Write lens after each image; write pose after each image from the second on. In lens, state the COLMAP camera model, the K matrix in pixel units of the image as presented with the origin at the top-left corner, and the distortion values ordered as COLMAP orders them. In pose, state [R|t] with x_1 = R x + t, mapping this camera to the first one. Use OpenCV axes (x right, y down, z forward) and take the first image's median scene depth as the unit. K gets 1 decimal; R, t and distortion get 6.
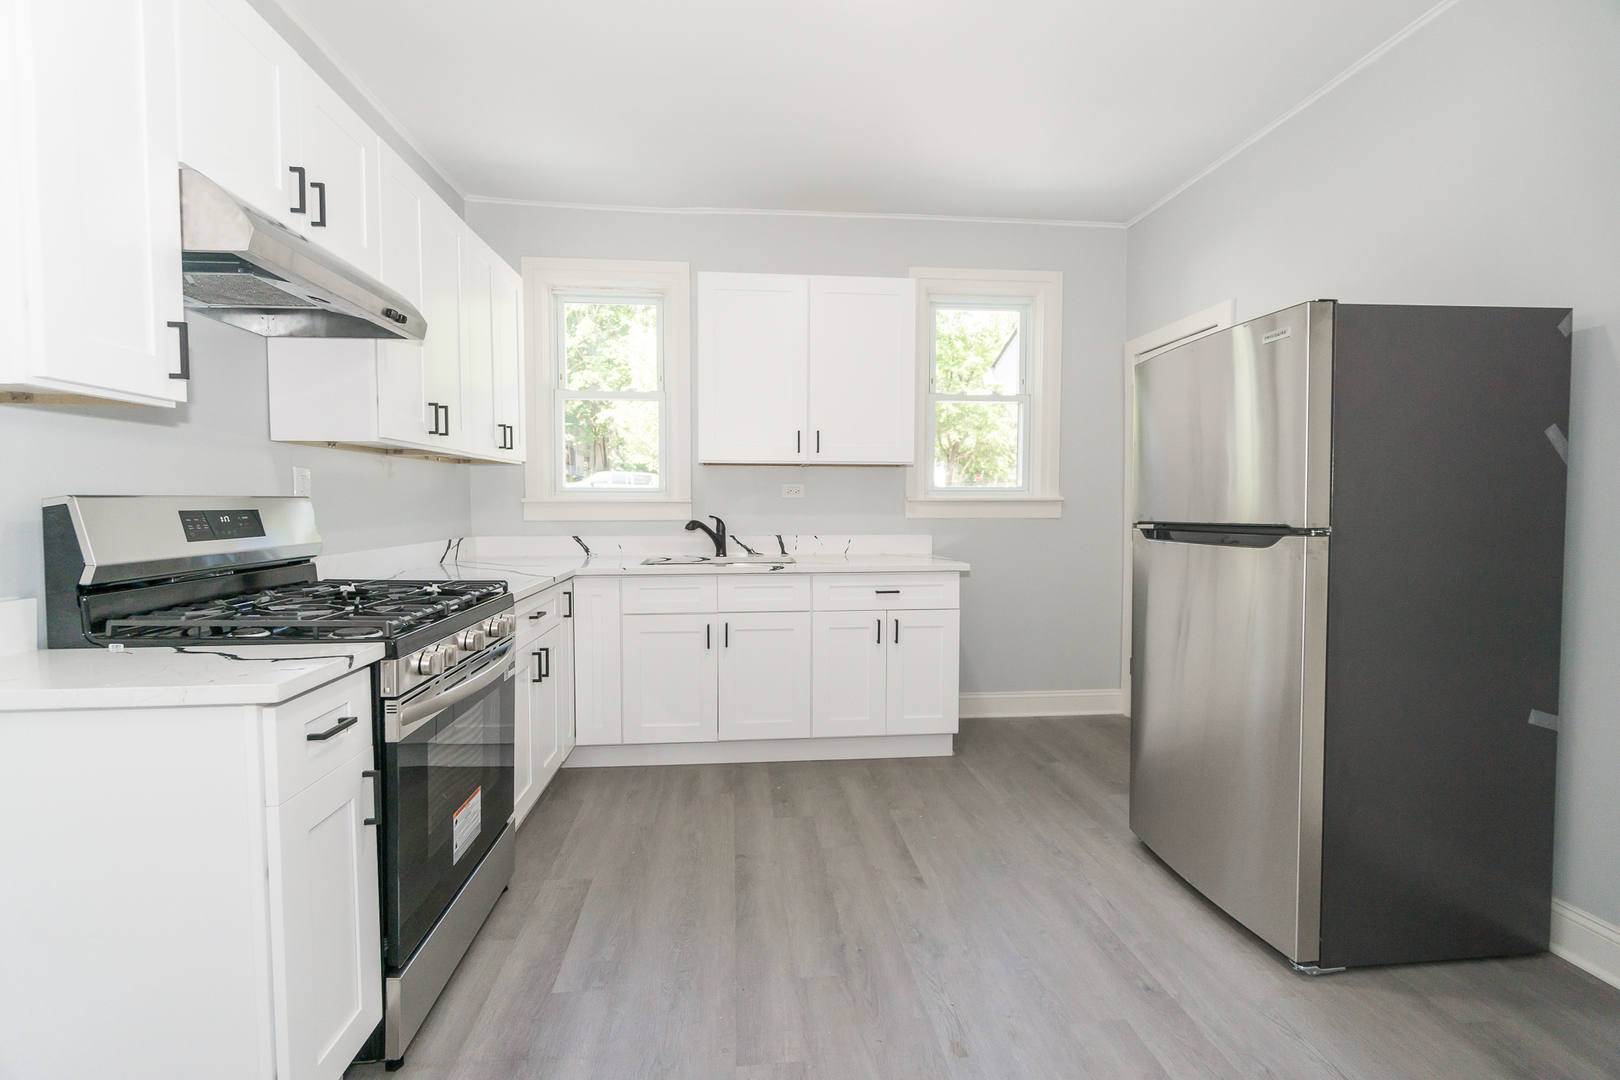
lens RADIAL K [[708.8, 0, 799.7], [0, 708.8, 535.8], [0, 0, 1]] dist [0.000022, 0.000449]
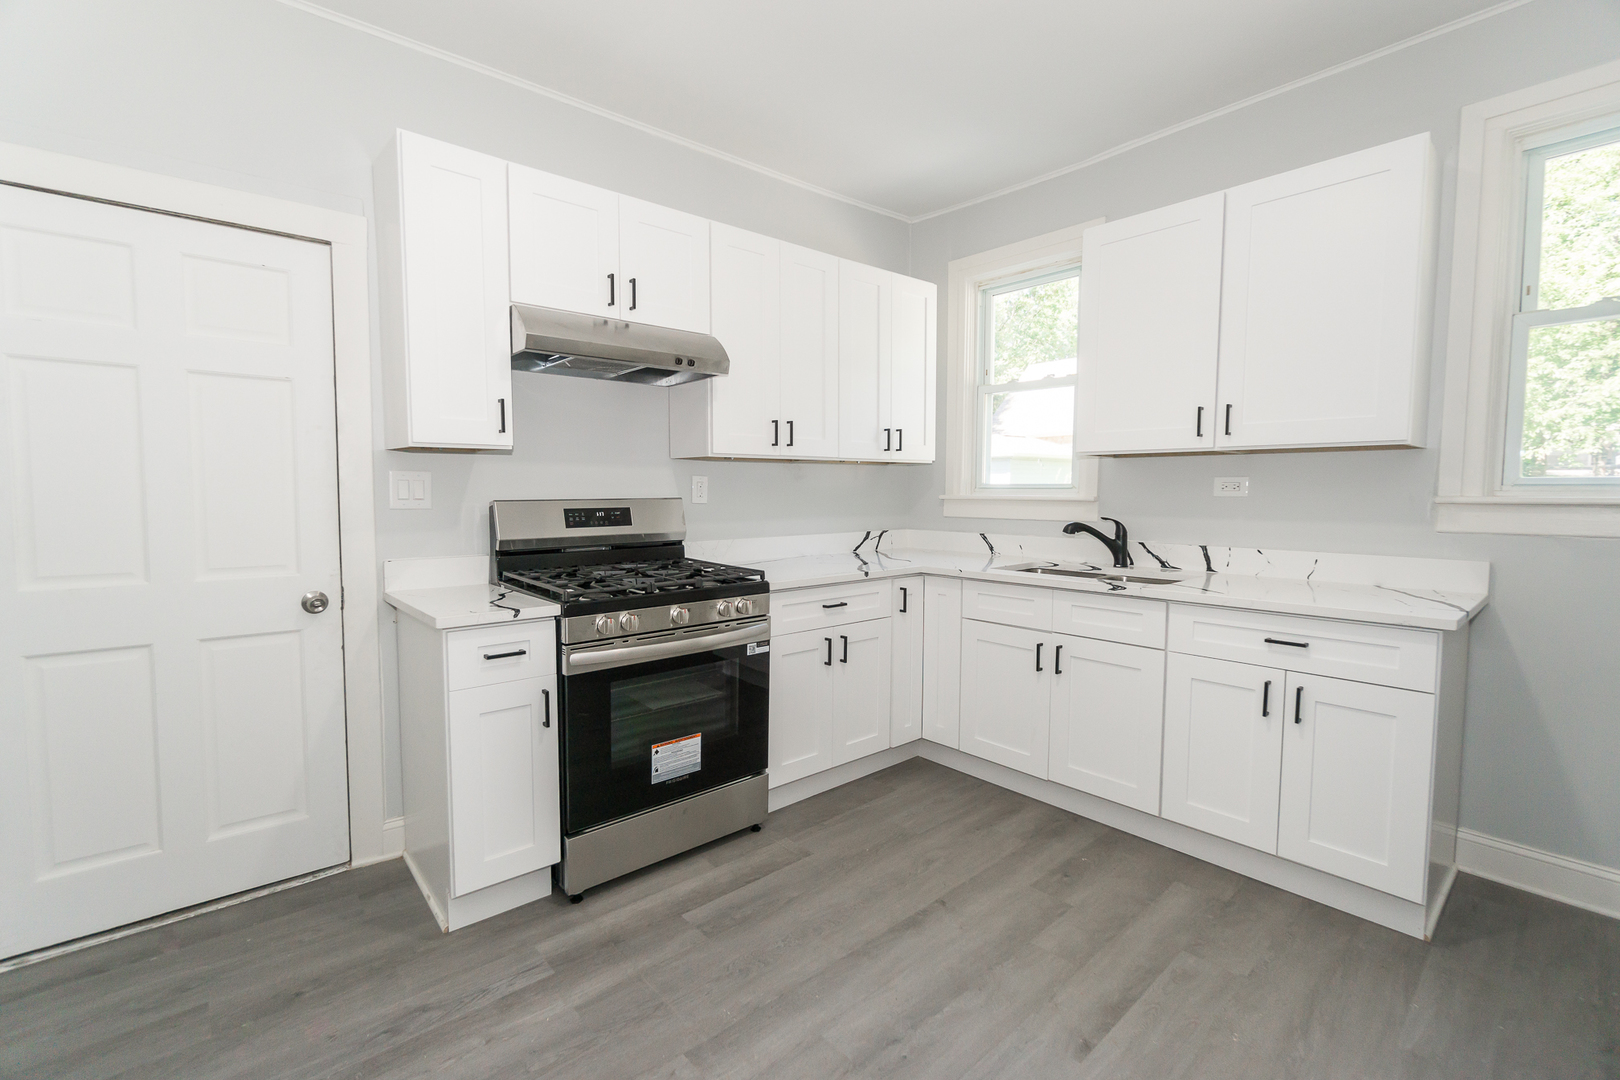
lens RADIAL K [[708.8, 0, 802.7], [0, 708.8, 537.1], [0, 0, 1]] dist [0.000022, 0.000449]
pose [[0.587366, 0.054003, -0.807518, 0.434454], [-0.037821, 0.998513, 0.039266, -0.031381], [0.808437, 0.007478, 0.588535, 0.278612]]
